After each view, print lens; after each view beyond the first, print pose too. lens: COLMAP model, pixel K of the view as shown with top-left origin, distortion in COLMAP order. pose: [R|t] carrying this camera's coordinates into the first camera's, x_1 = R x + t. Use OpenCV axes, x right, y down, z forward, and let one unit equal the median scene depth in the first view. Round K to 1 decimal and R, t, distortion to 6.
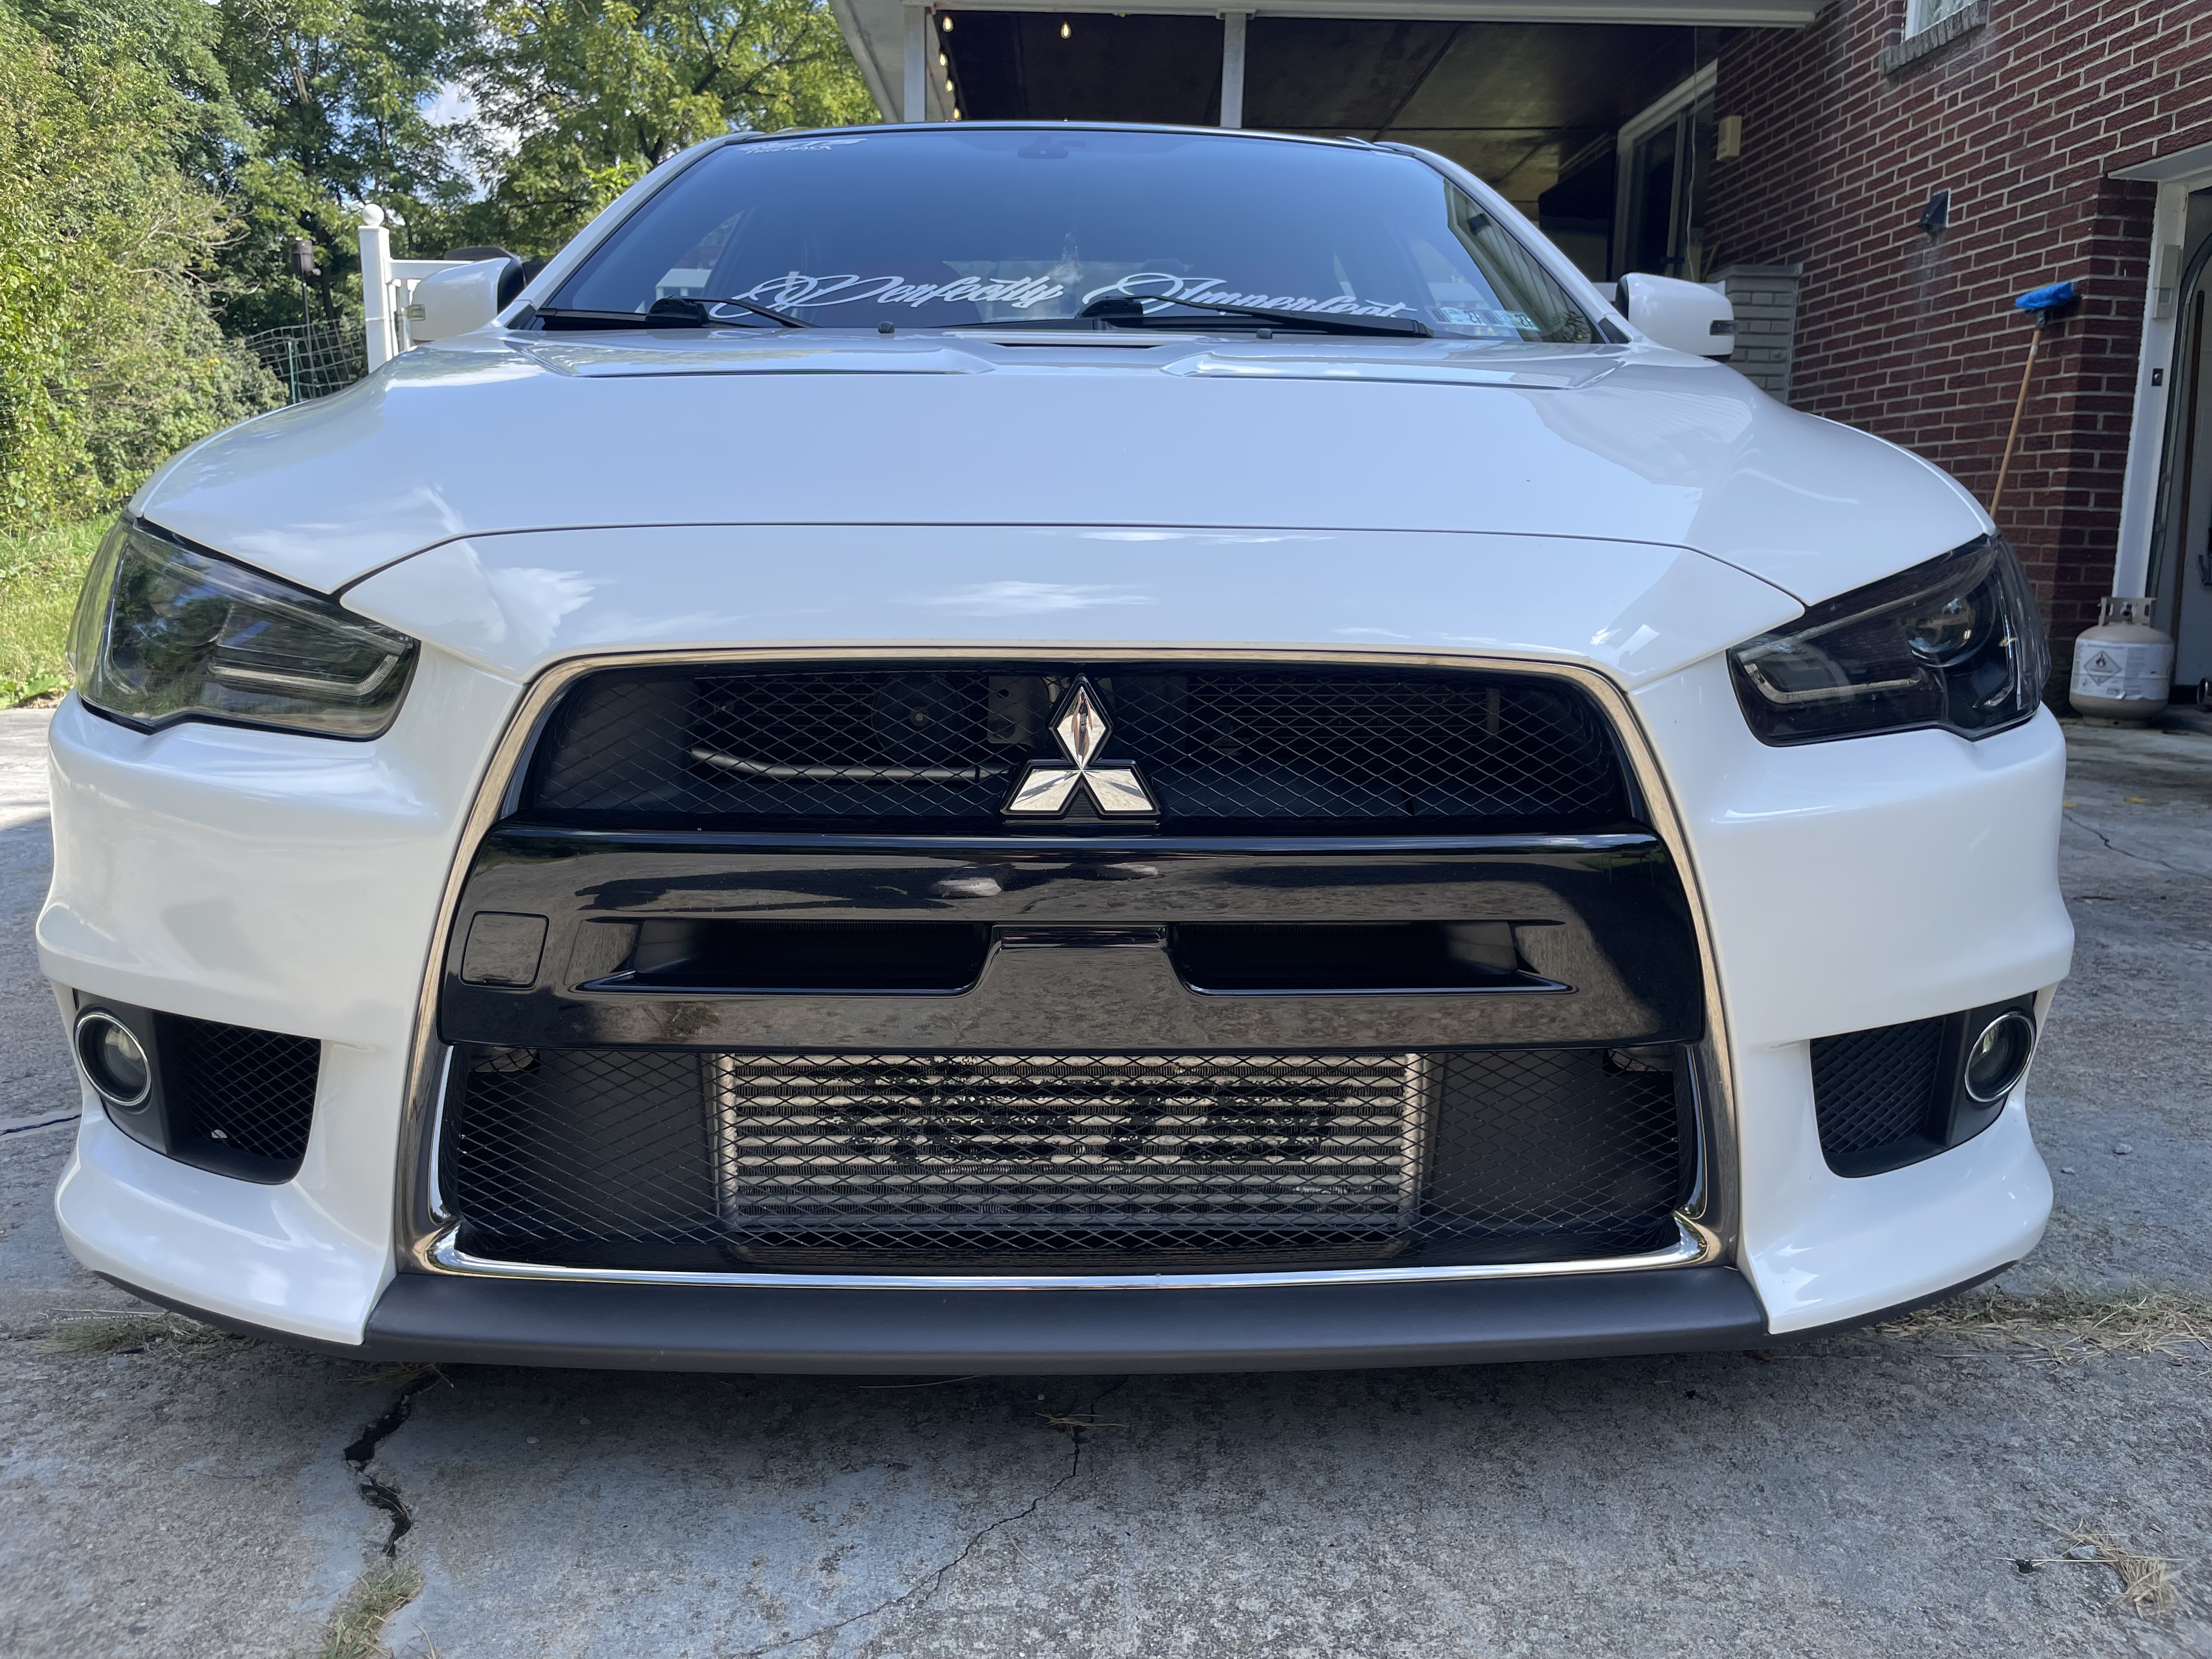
lens RADIAL K [[1682.7, 0, 1112.4], [0, 1682.7, 806.0], [0, 0, 1]] dist [0.082459, -0.117349]
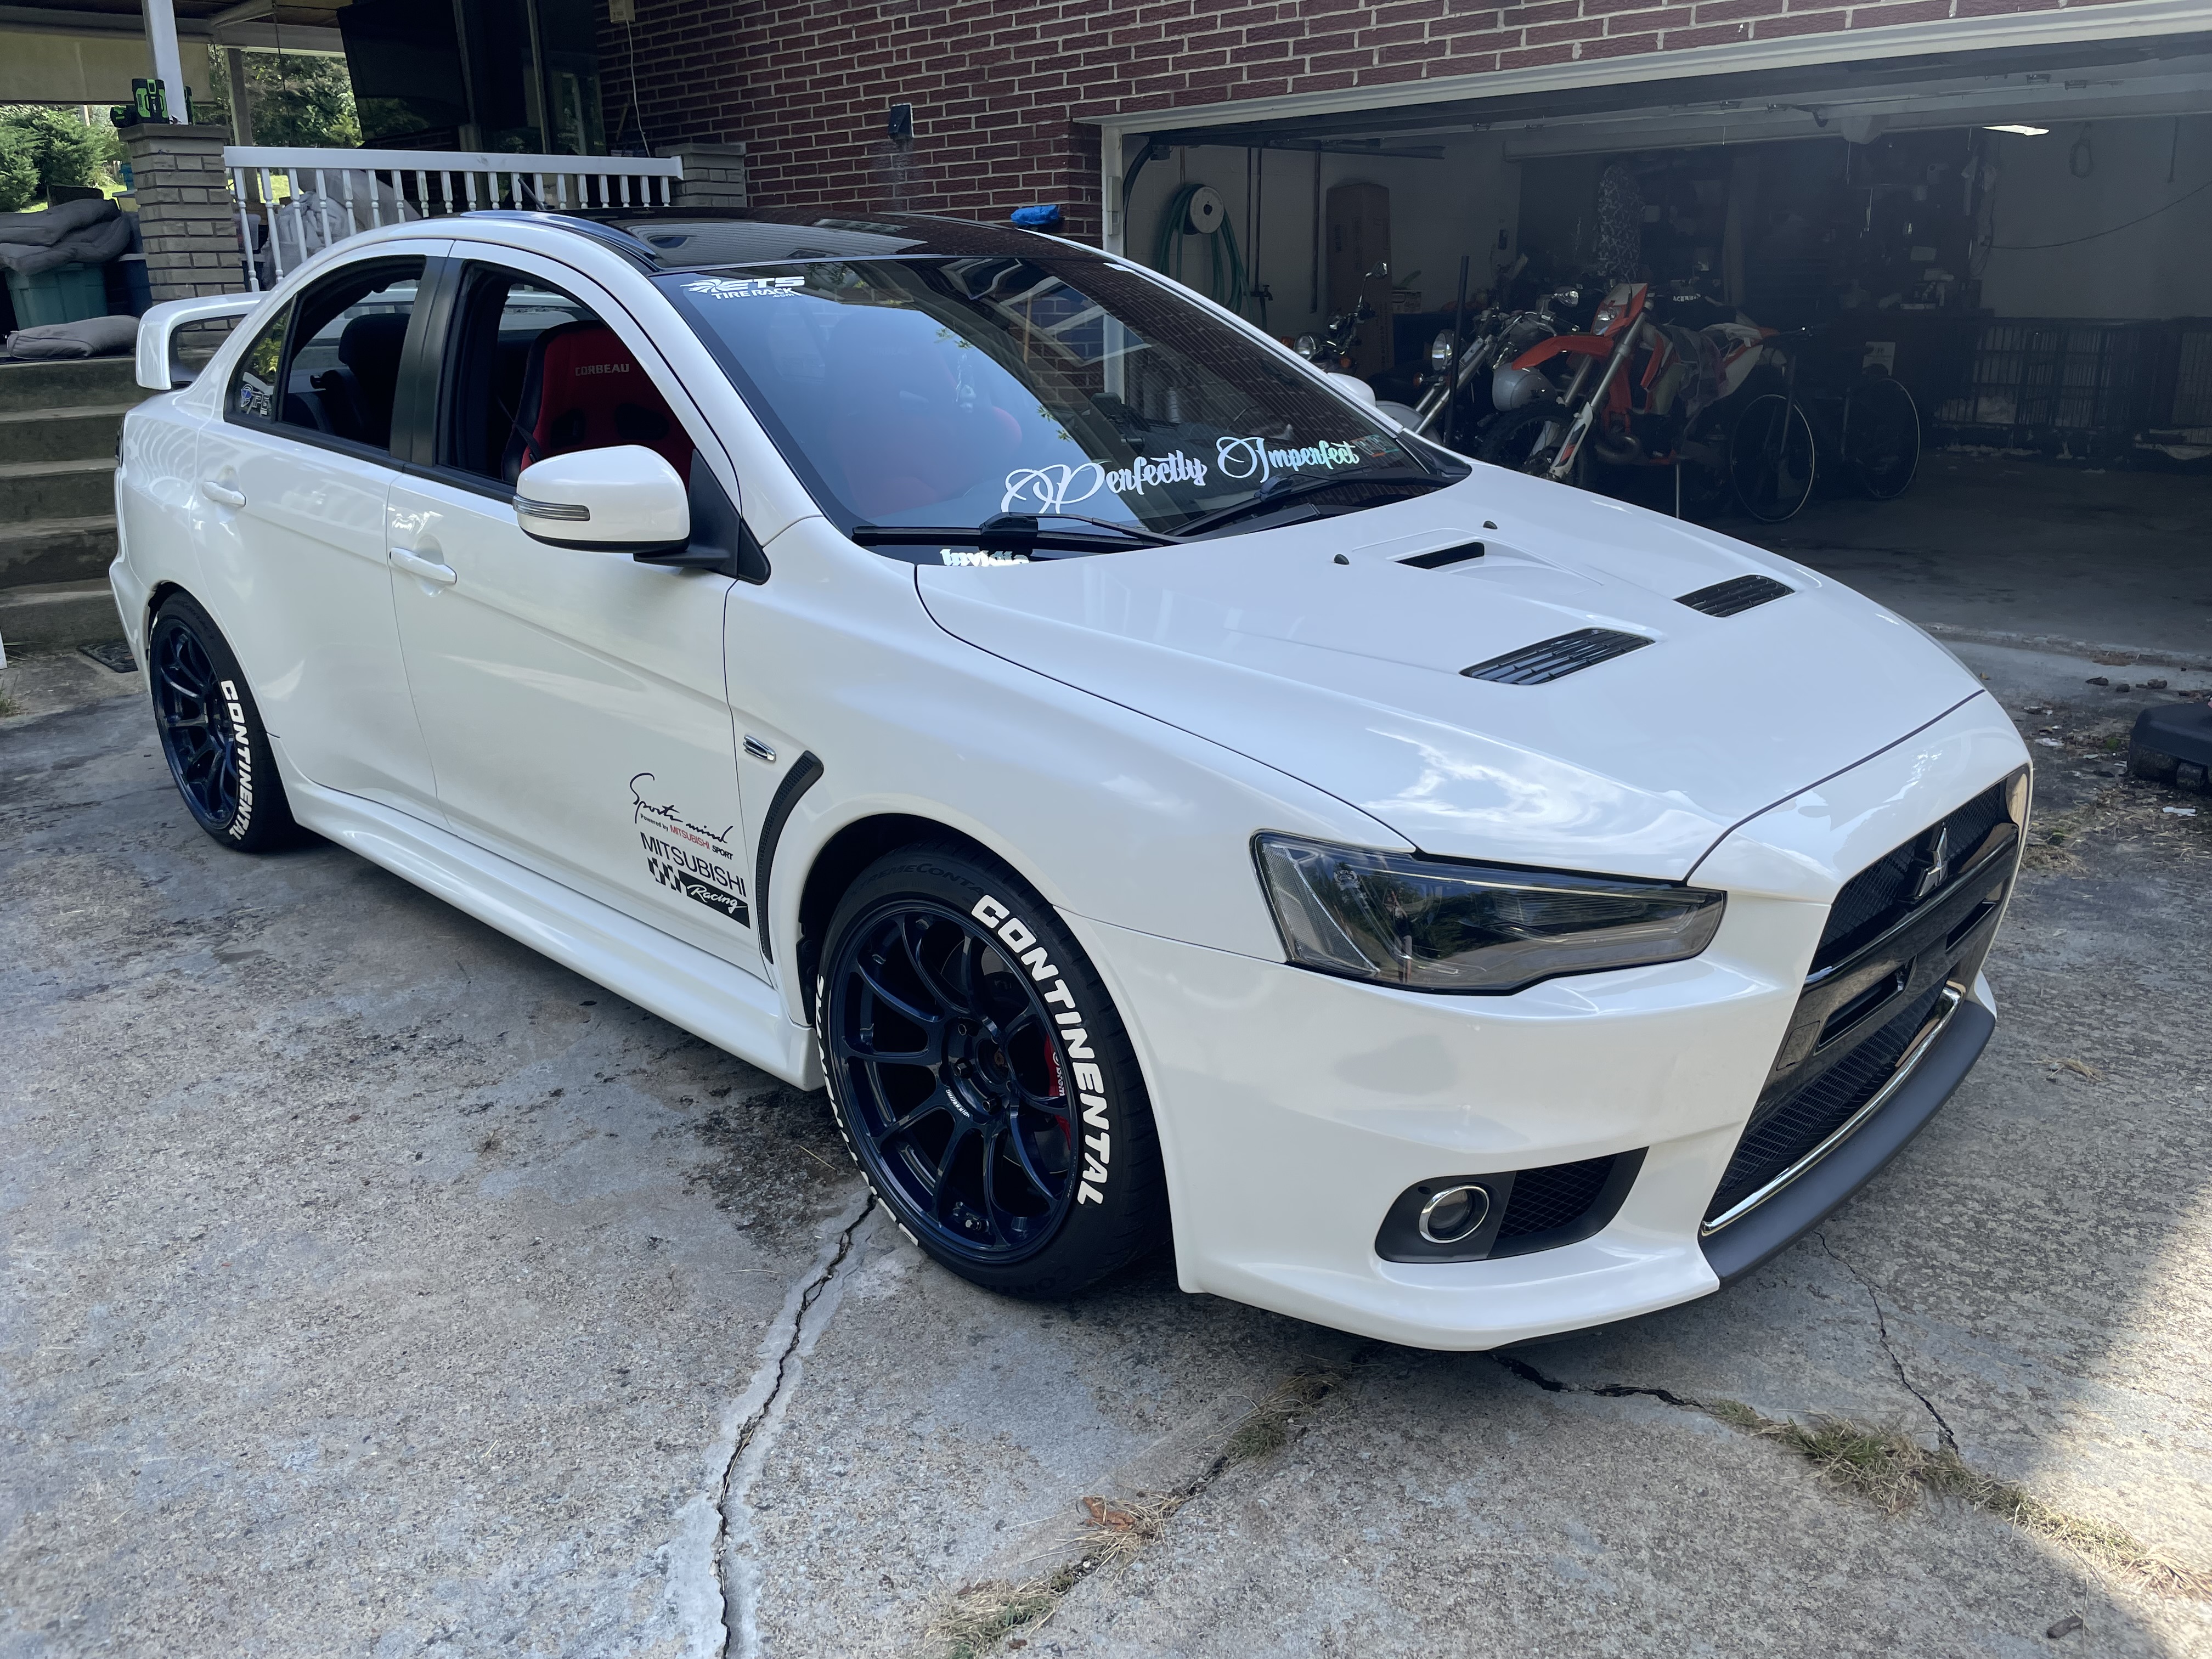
lens RADIAL K [[1682.7, 0, 1100.9], [0, 1682.7, 808.8], [0, 0, 1]] dist [0.082459, -0.117349]
pose [[0.715187, -0.242148, 0.655646, -1.739968], [0.151083, 0.969449, 0.193241, -0.538221], [-0.682409, -0.039146, 0.729922, 0.162486]]
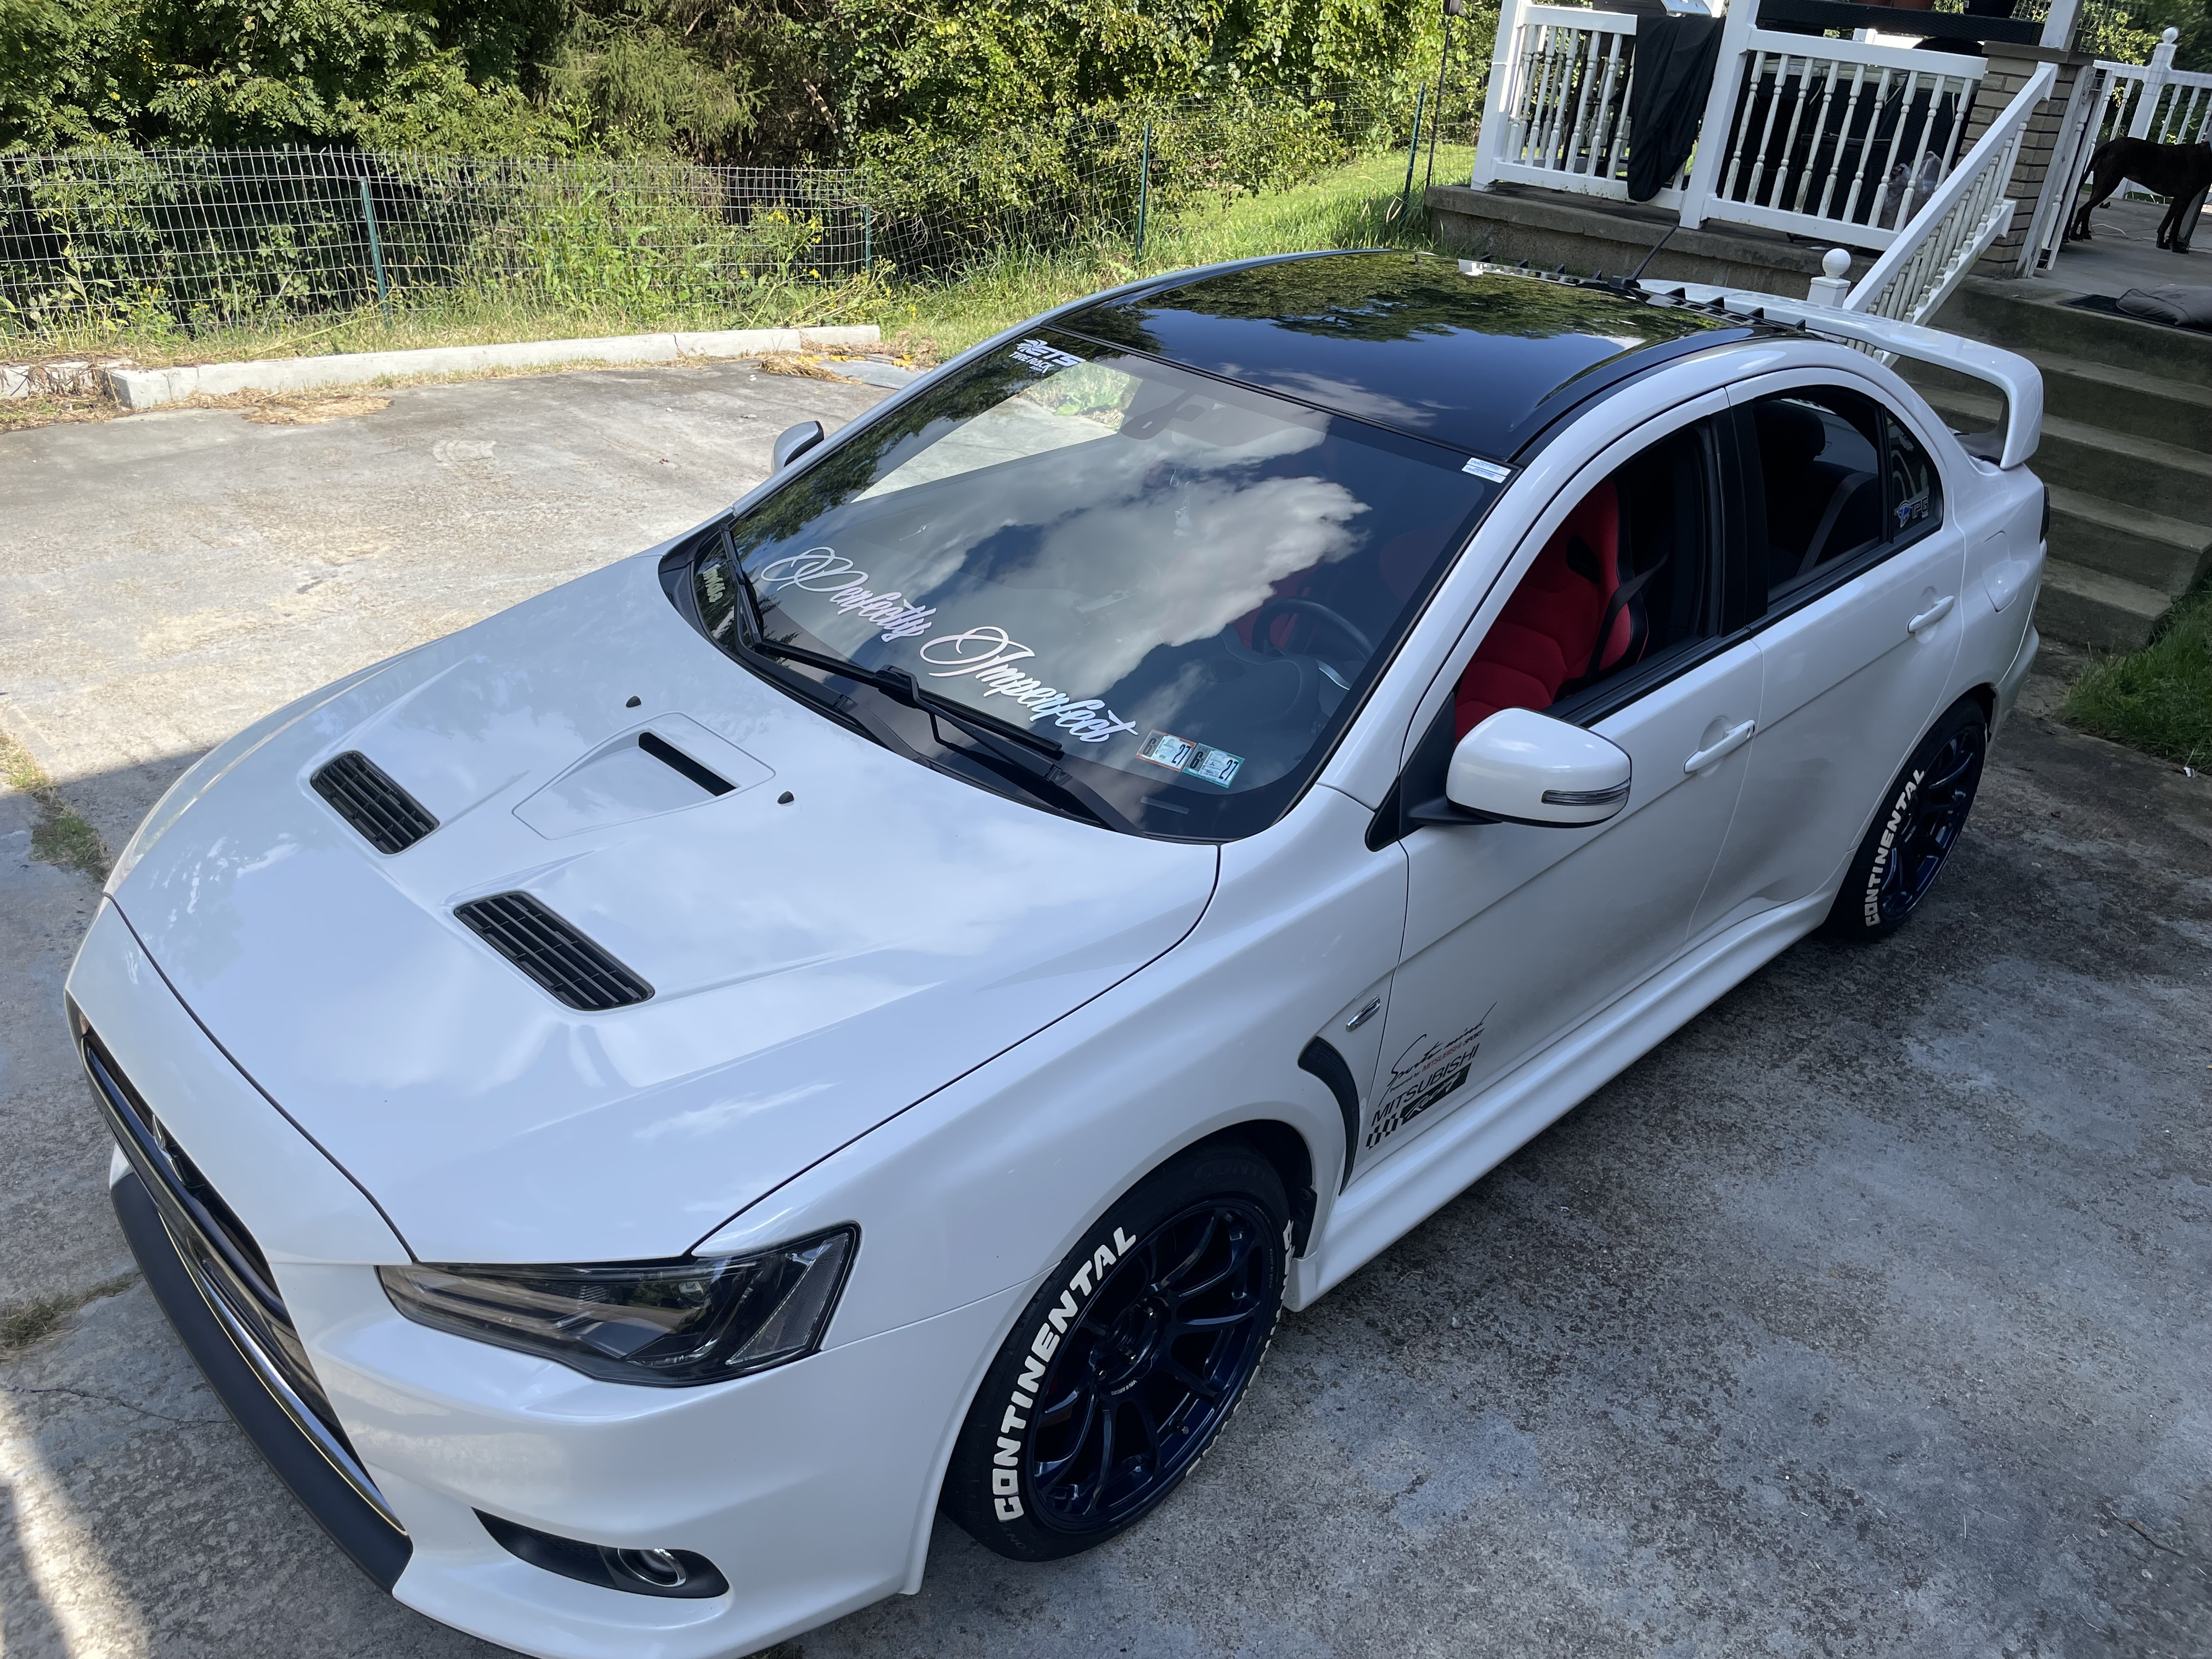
lens RADIAL K [[1682.7, 0, 1108.0], [0, 1682.7, 814.1], [0, 0, 1]] dist [0.082459, -0.117349]
pose [[0.682473, 0.376306, -0.626597, 1.568579], [-0.203422, 0.921202, 0.331671, -1.080979], [0.702033, -0.098892, 0.705245, 0.336656]]
